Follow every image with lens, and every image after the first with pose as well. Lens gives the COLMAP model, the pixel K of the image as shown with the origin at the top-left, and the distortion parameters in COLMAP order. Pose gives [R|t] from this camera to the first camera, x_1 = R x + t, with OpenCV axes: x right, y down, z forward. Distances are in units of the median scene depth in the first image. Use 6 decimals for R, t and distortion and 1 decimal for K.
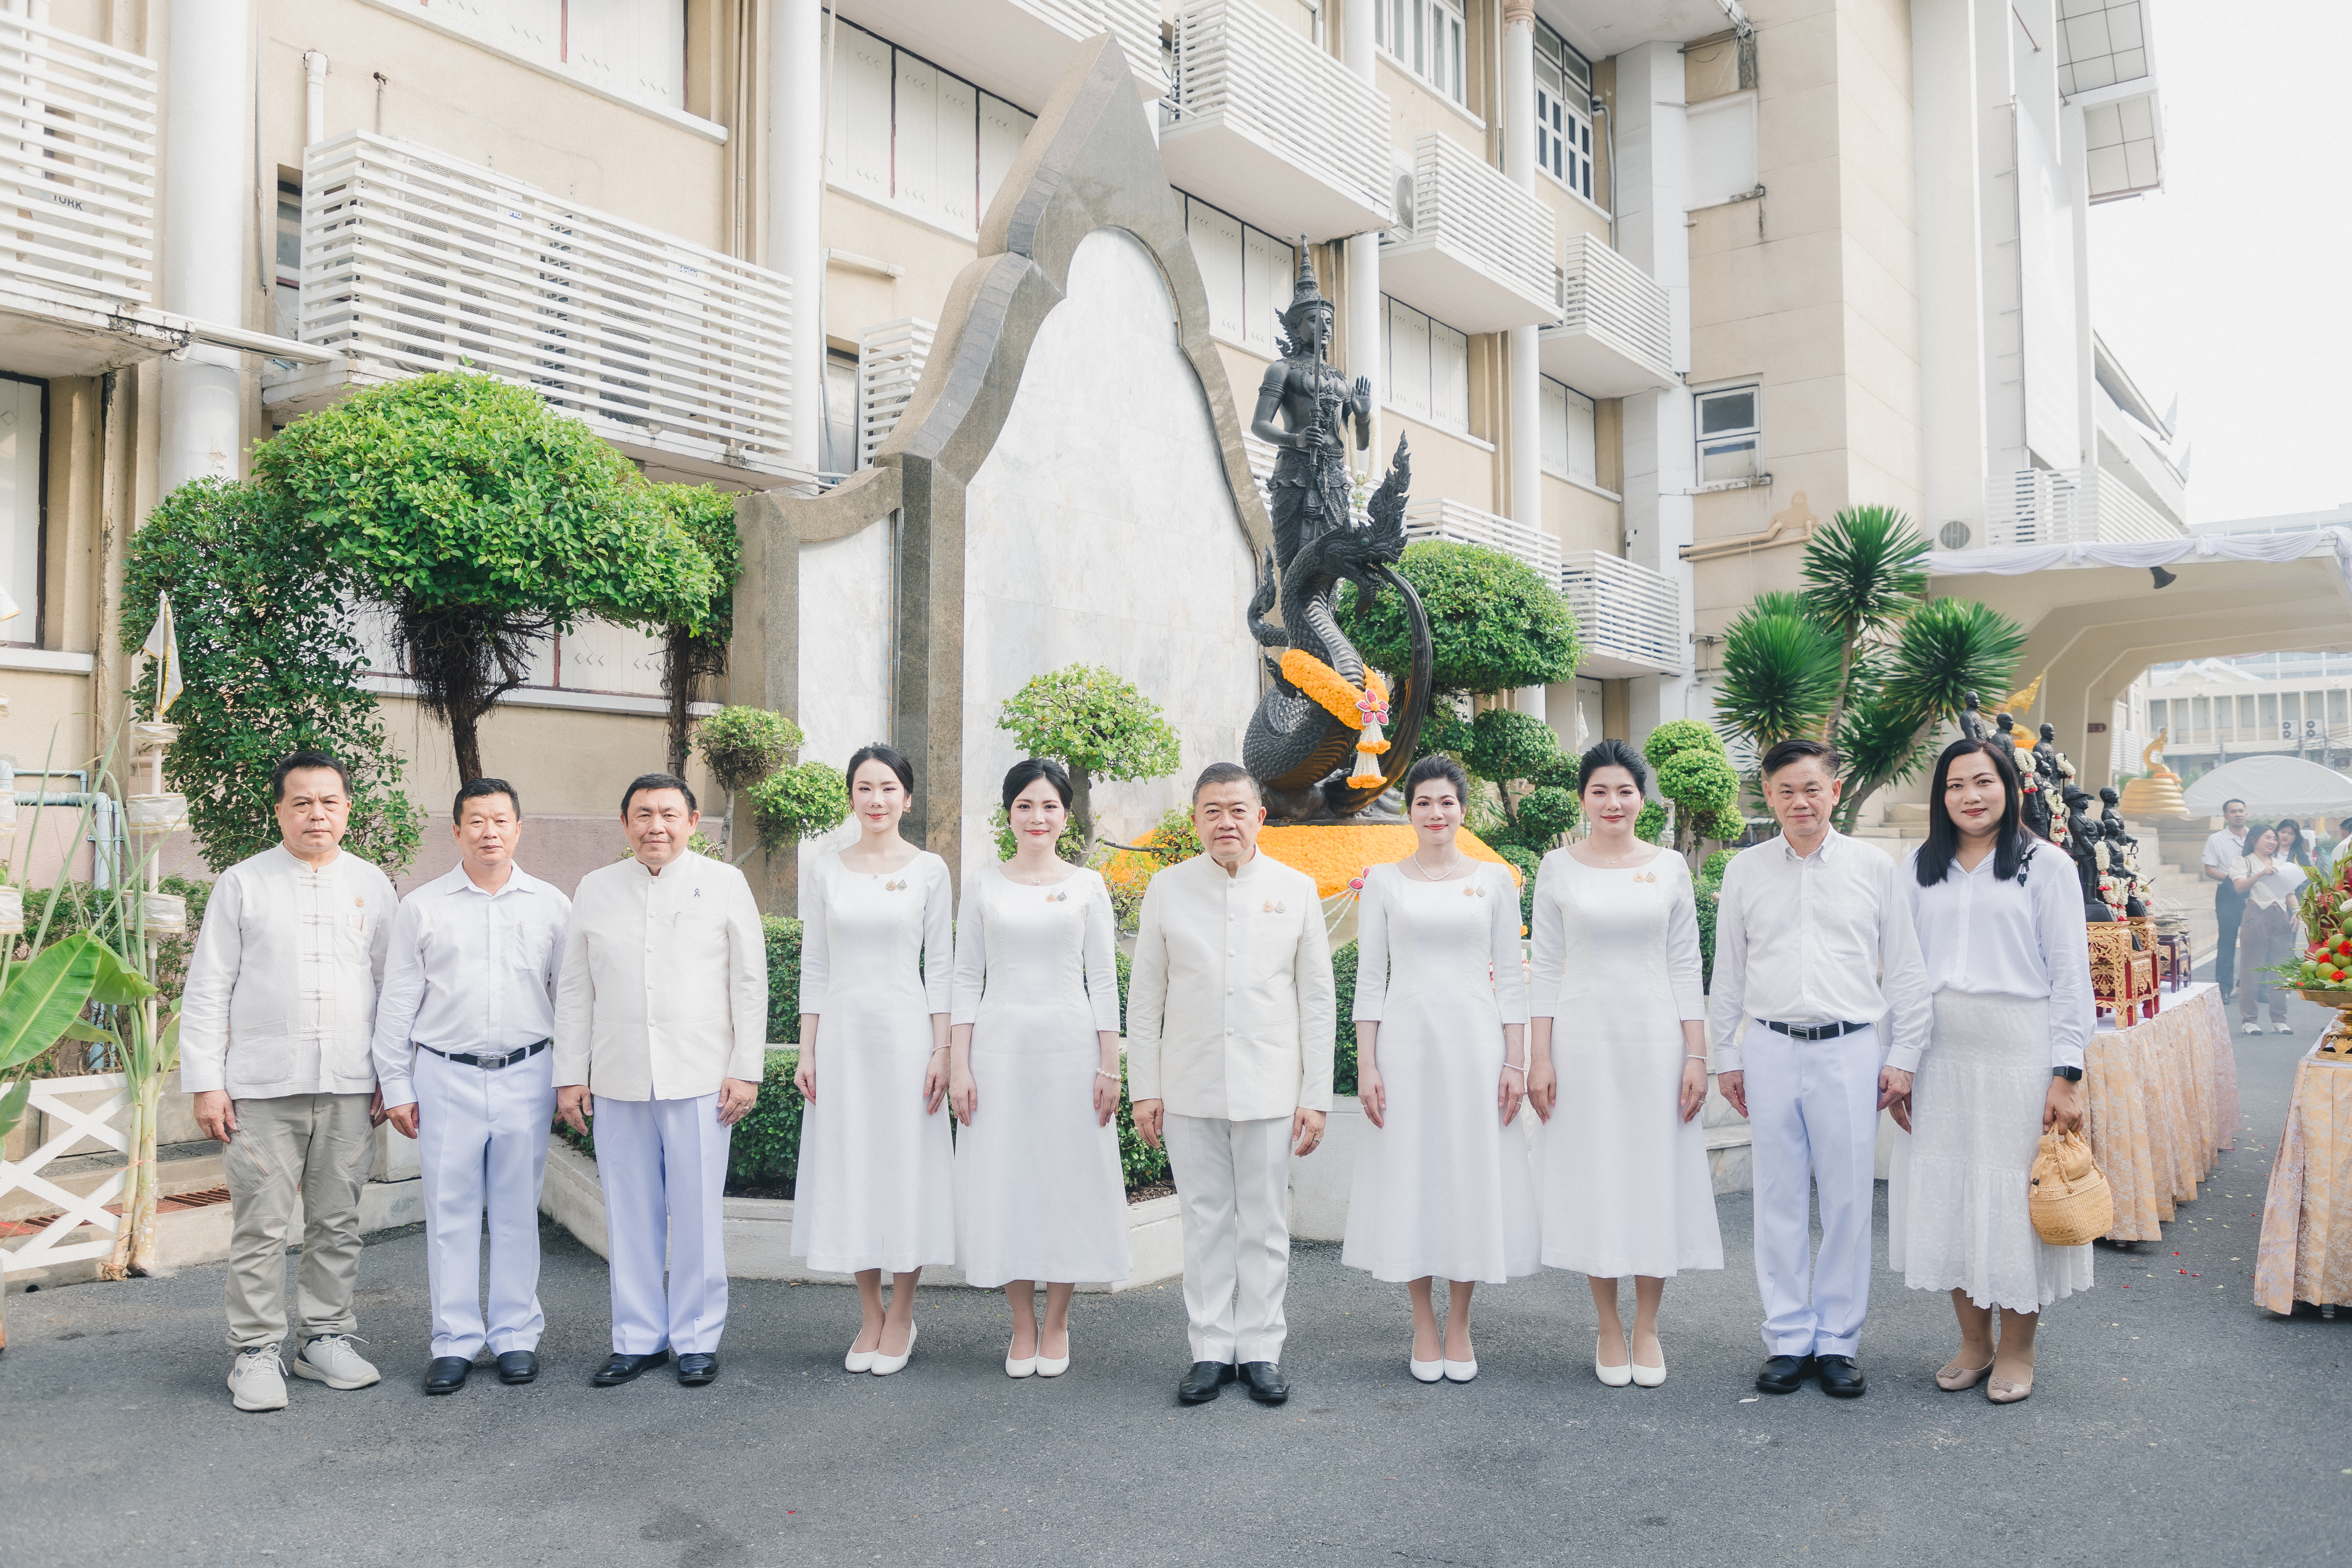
lens RADIAL K [[1777.7, 0, 1164.3], [0, 1777.7, 762.4], [0, 0, 1]] dist [-0.011800, 0.004668]
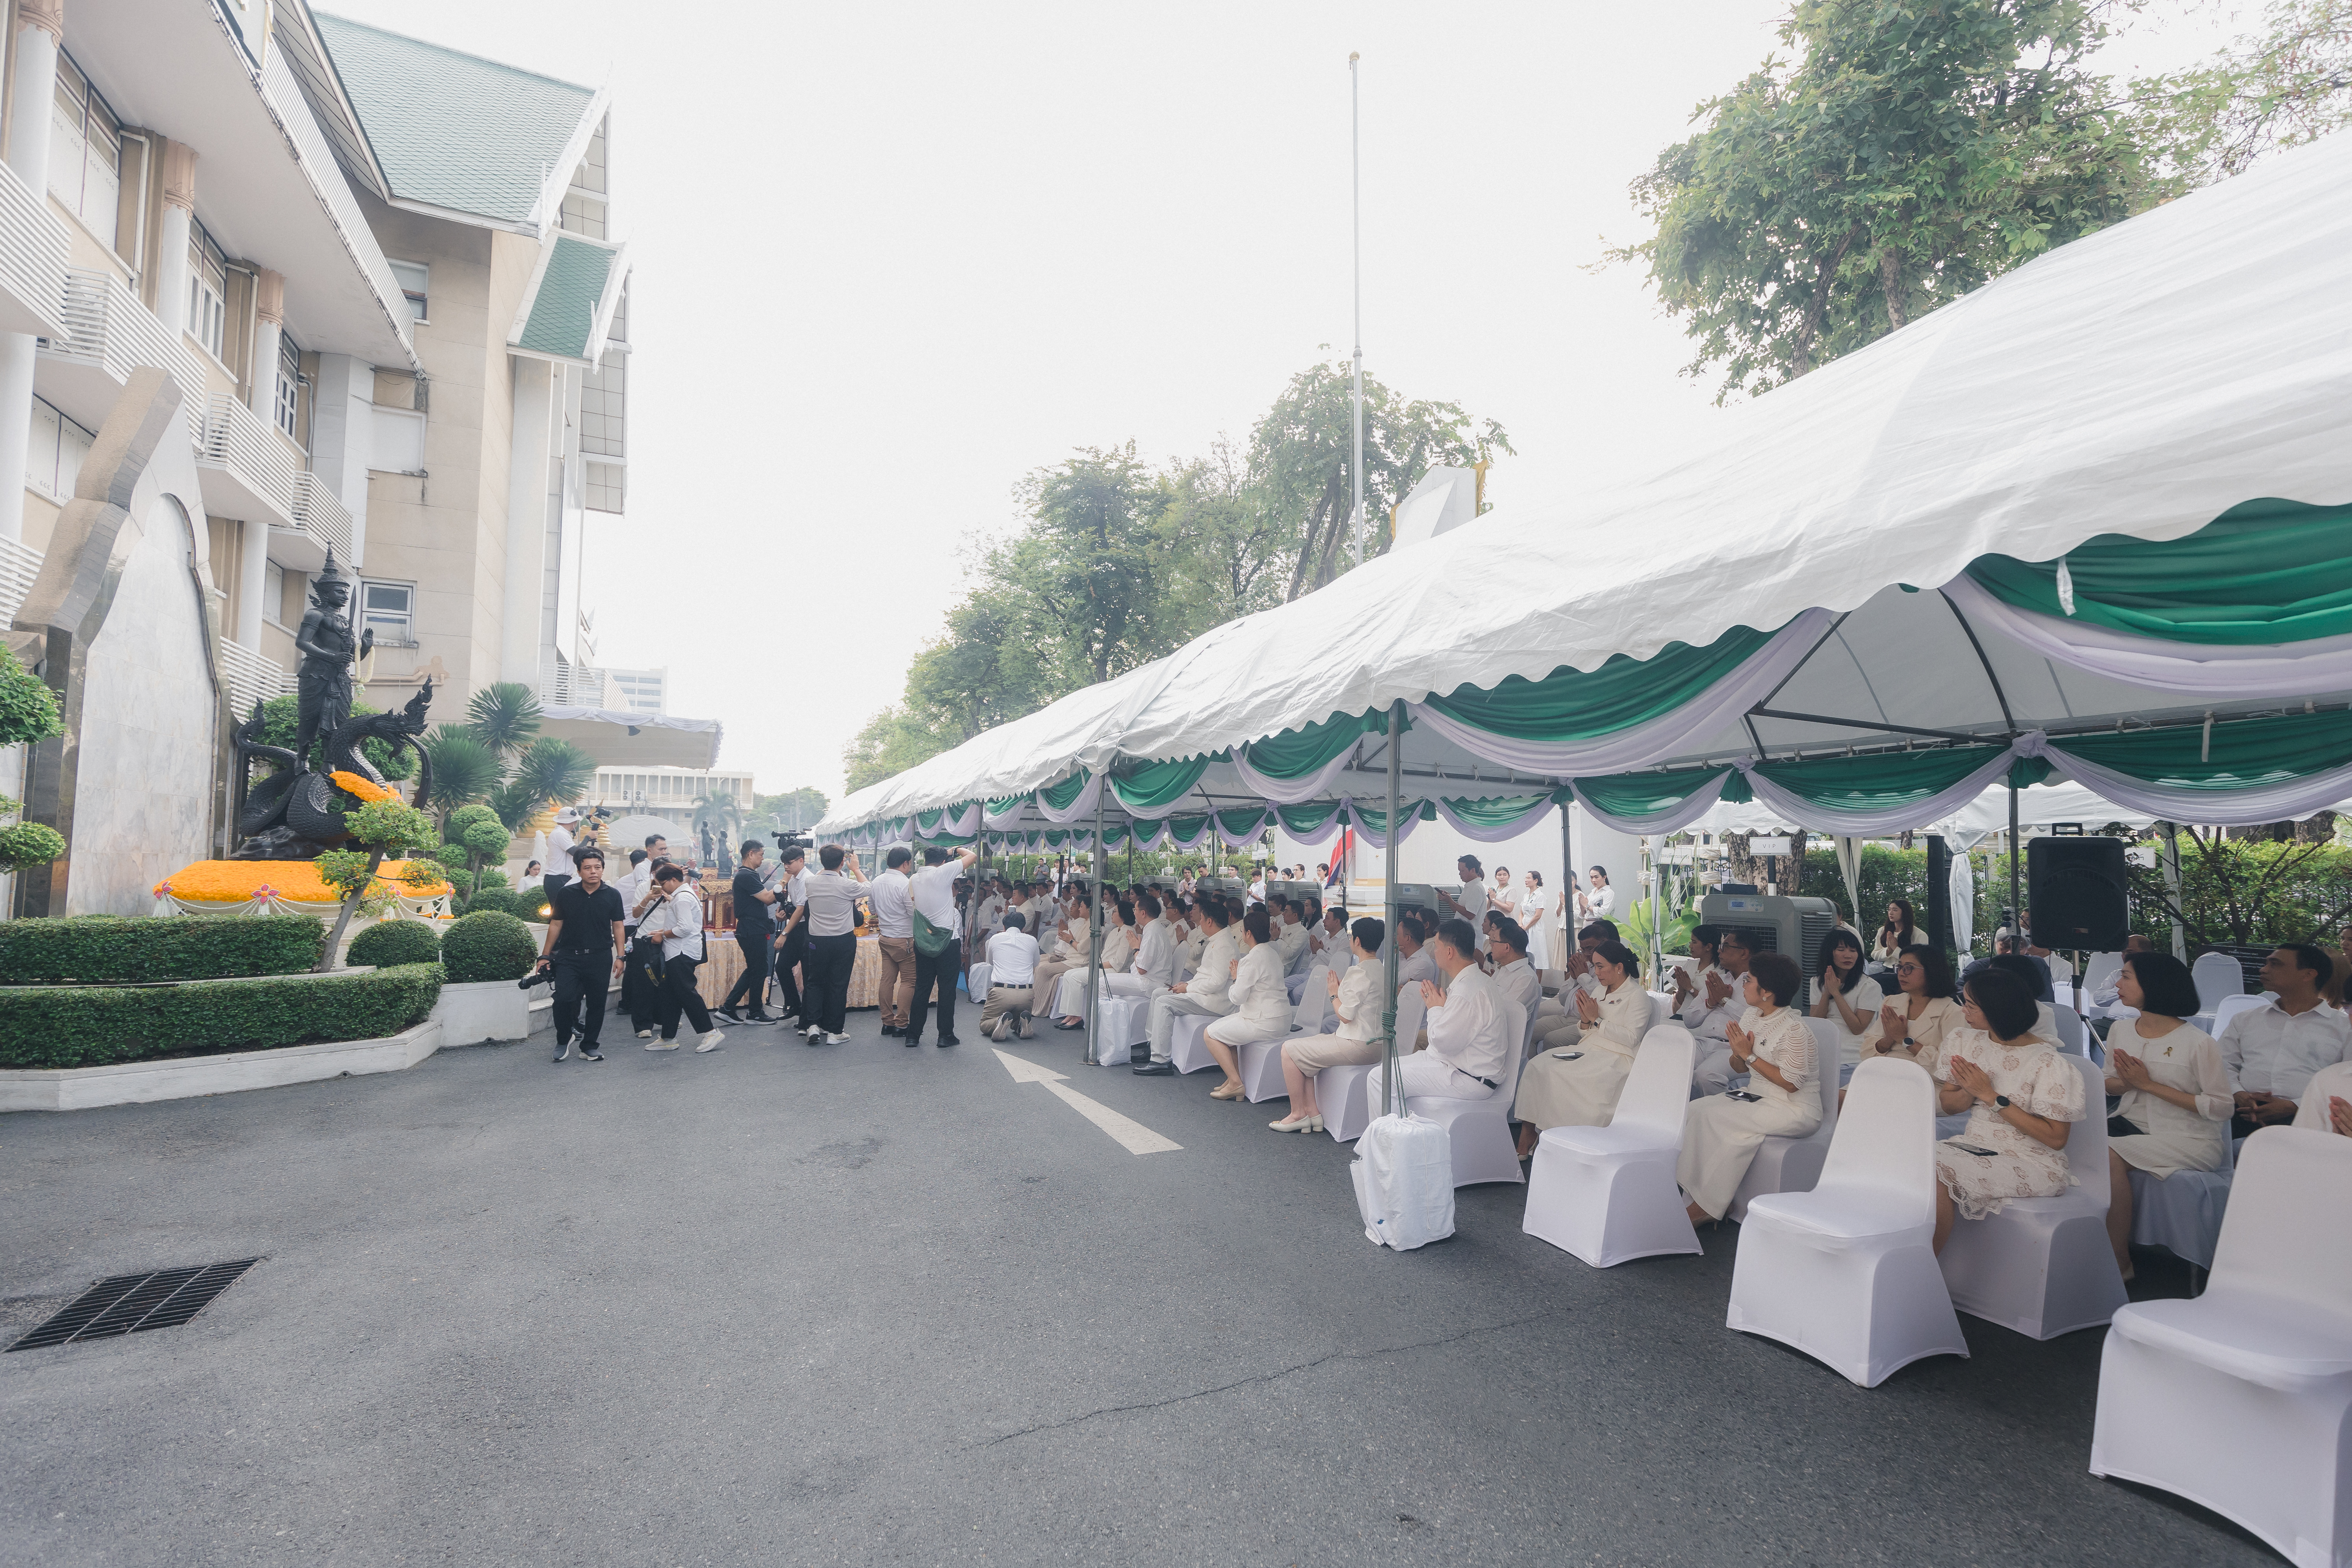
lens RADIAL K [[1055.8, 0, 1189.9], [0, 1055.8, 787.8], [0, 0, 1]] dist [0.008147, 0.000427]
pose [[0.480316, 0.068482, 0.874418, -0.383820], [-0.052639, 0.997401, -0.049199, -0.028734], [-0.875515, -0.022397, 0.482672, -0.285723]]
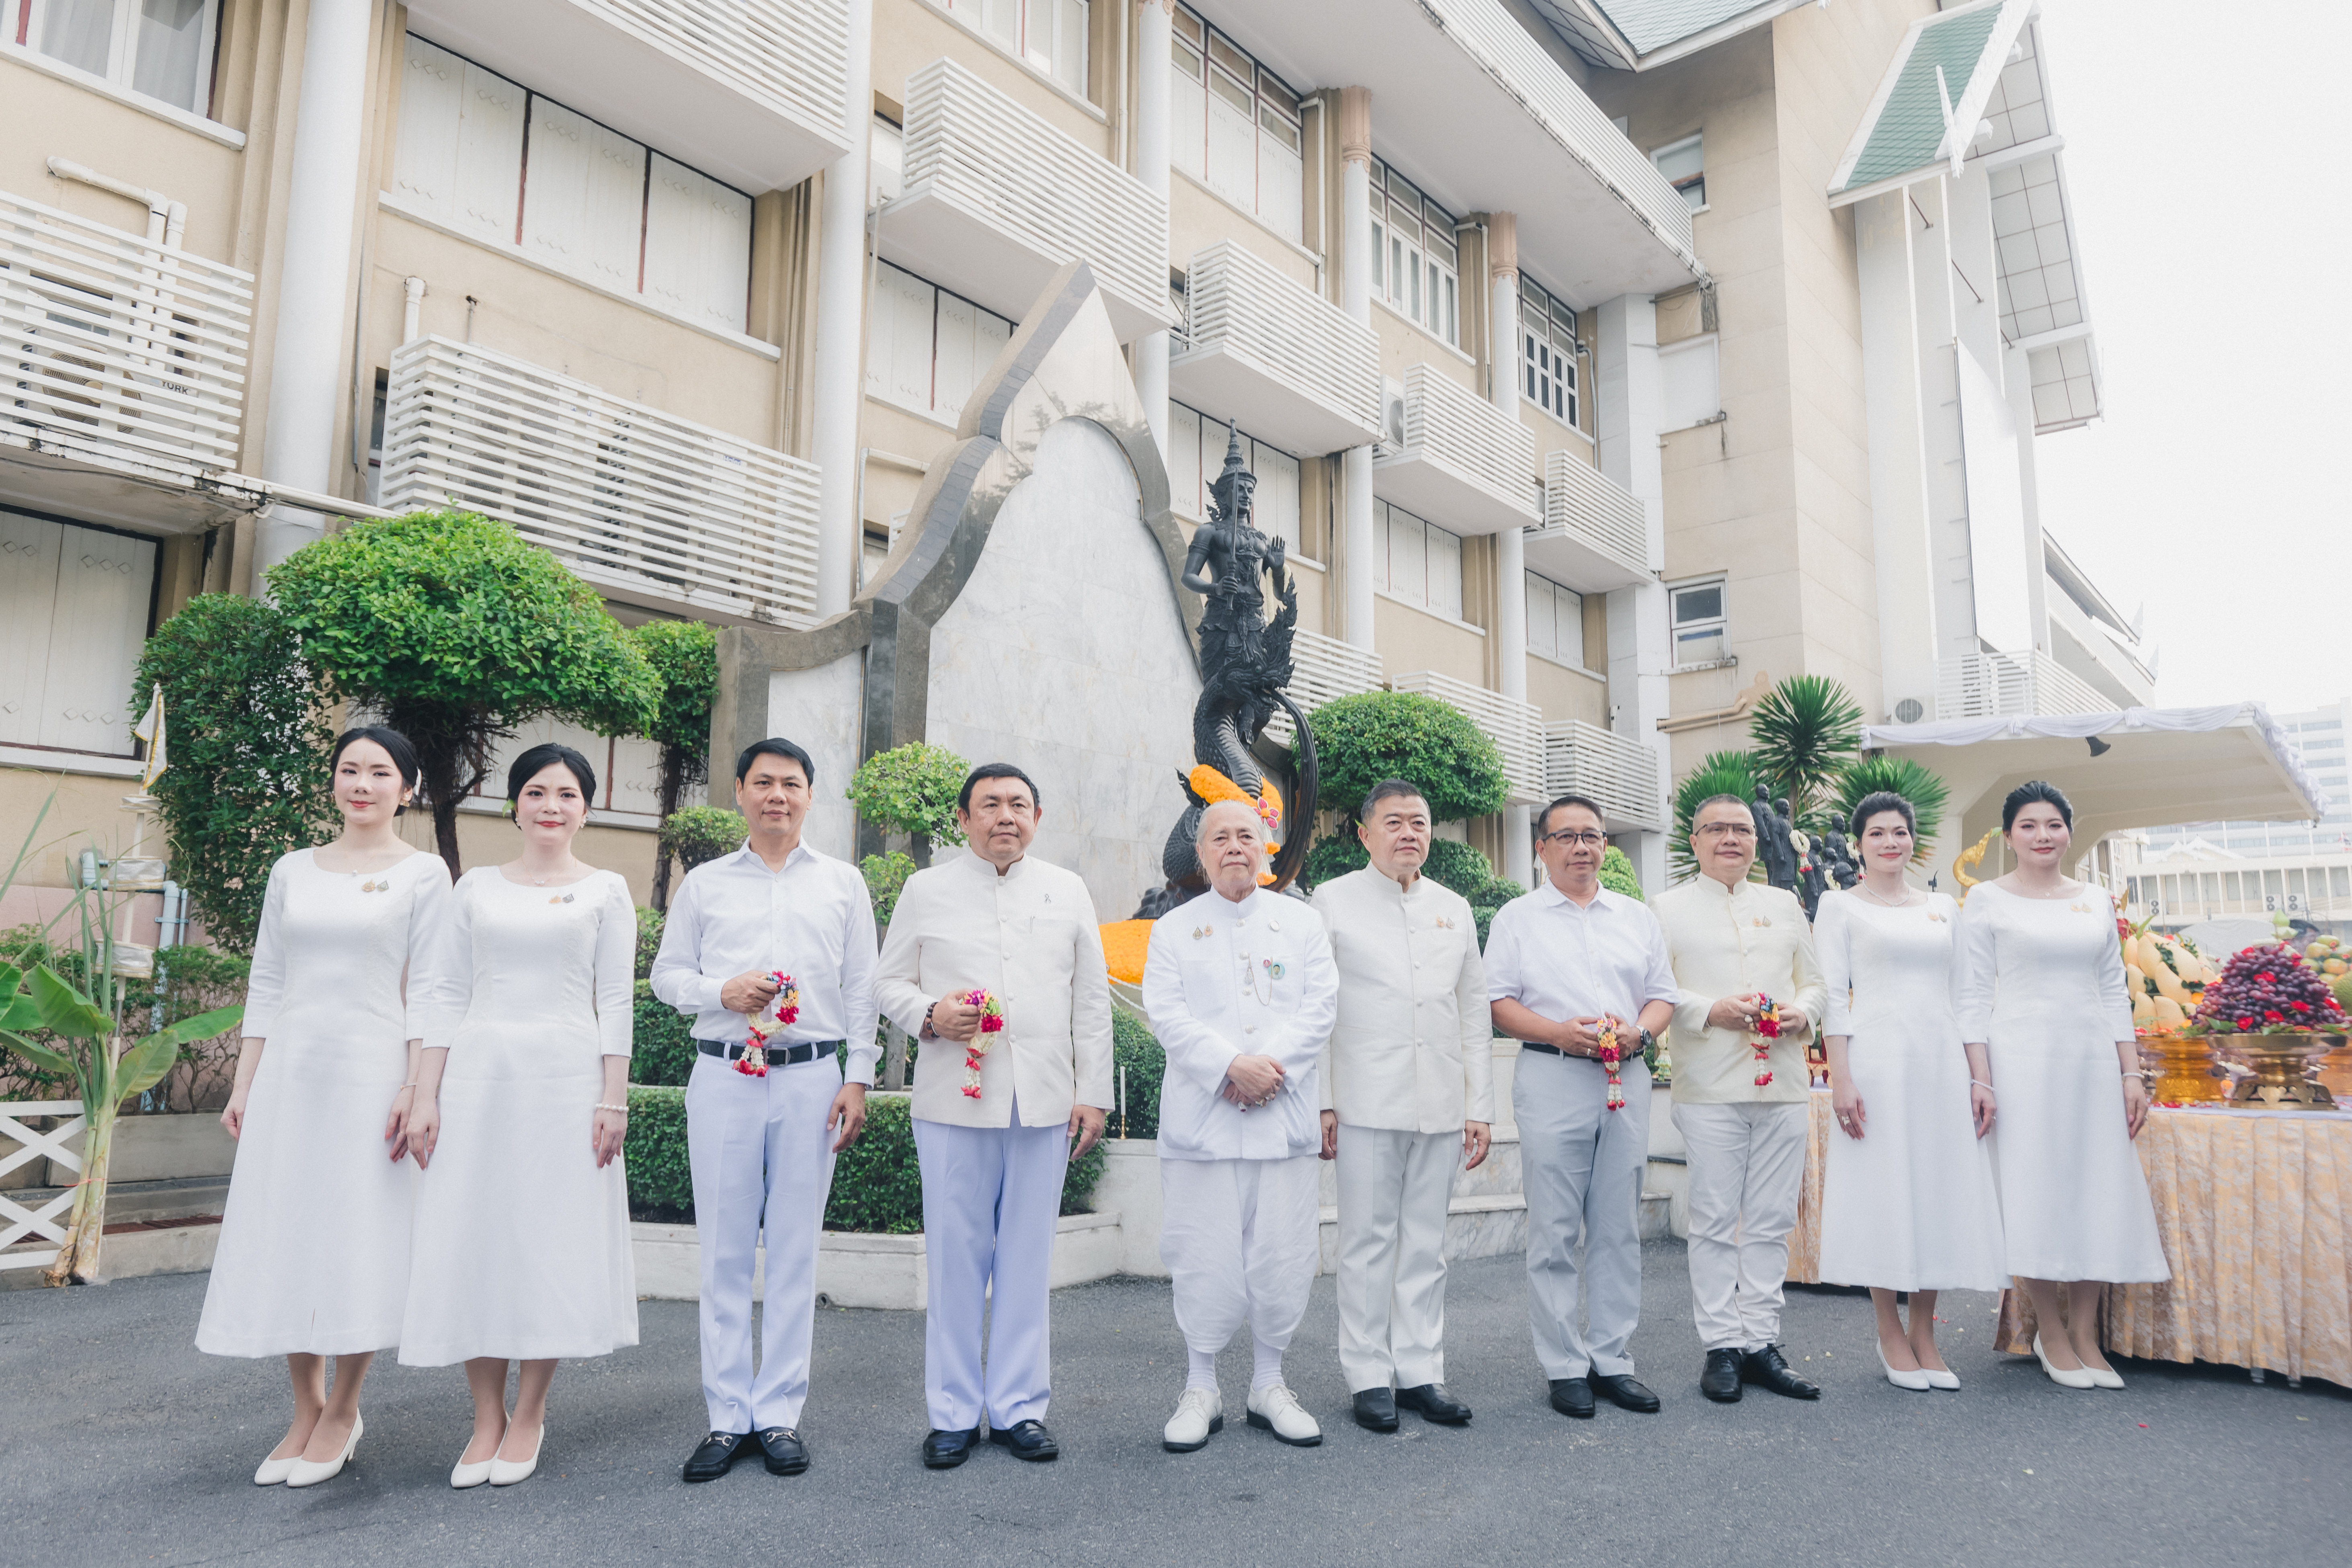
lens RADIAL K [[1520.7, 0, 1181.9], [0, 1520.7, 779.9], [0, 0, 1]] dist [0.007753, -0.000741]
pose [[0.998308, 0.003326, -0.058049, 0.090808], [-0.008910, 0.995322, -0.096207, 0.030950], [0.057458, 0.096561, 0.993667, 0.024923]]
